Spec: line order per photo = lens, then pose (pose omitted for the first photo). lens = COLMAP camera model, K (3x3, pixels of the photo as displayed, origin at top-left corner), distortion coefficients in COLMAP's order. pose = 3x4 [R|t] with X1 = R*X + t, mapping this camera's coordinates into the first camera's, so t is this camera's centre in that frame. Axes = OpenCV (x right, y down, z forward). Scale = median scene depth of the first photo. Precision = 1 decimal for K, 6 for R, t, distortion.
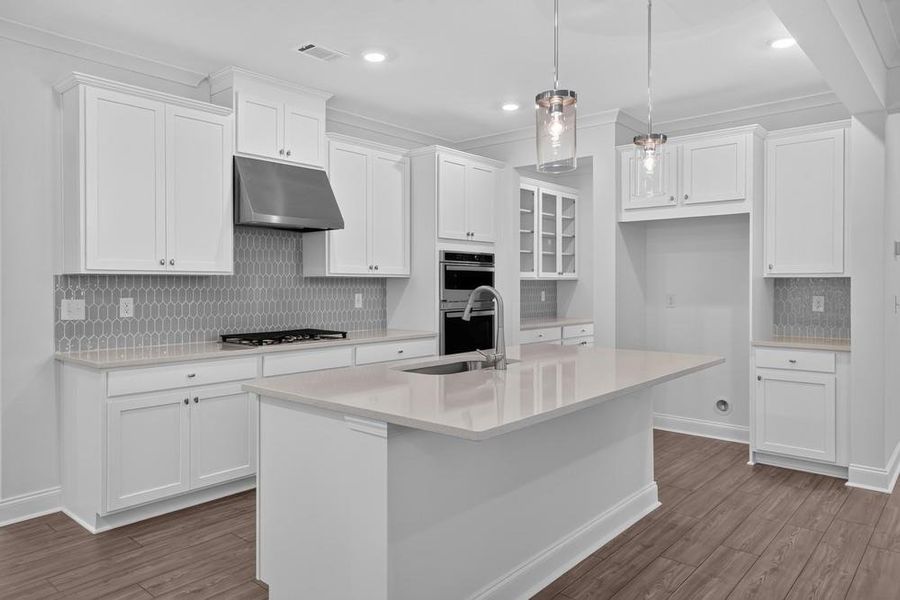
lens RADIAL K [[613.1, 0, 430.9], [0, 613.1, 290.7], [0, 0, 1]] dist [0.003453, 0.000620]
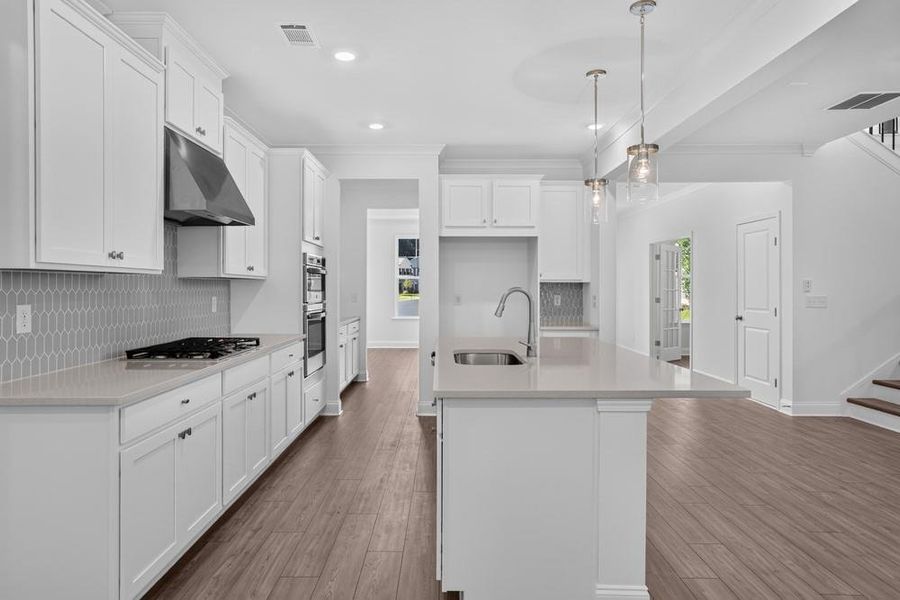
lens RADIAL K [[558.8, 0, 427.6], [0, 558.8, 281.6], [0, 0, 1]] dist [0.095021, -0.000067]
pose [[0.758378, 0.008669, 0.651758, -0.503375], [0.004866, 0.999808, -0.018961, 0.000439], [-0.651797, 0.017551, 0.758190, 0.187358]]
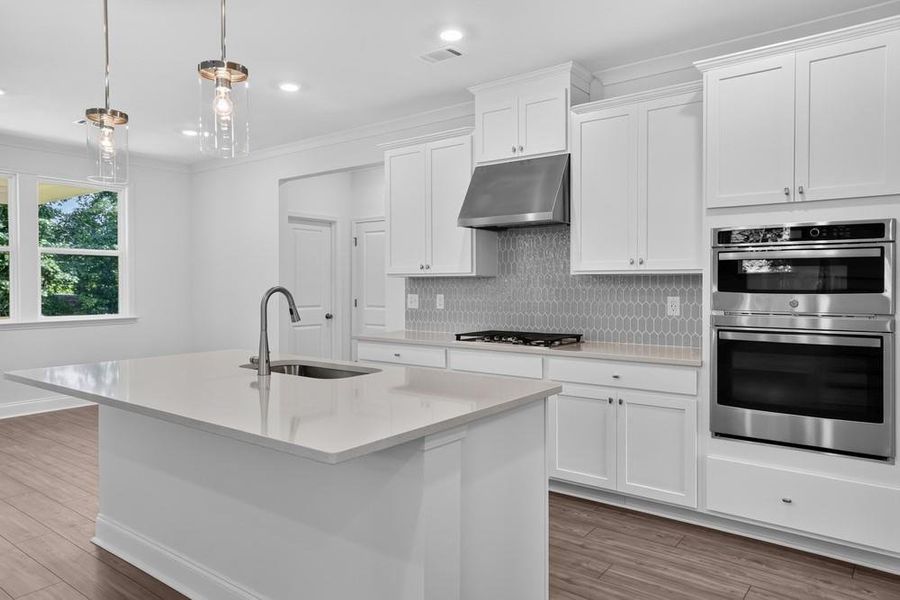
lens RADIAL K [[613.1, 0, 430.9], [0, 613.1, 290.7], [0, 0, 1]] dist [0.003453, 0.000620]
pose [[0.047601, 0.011281, -0.998803, 0.714398], [-0.009840, 0.999893, 0.010825, -0.008691], [0.998818, 0.009313, 0.047707, 0.797258]]
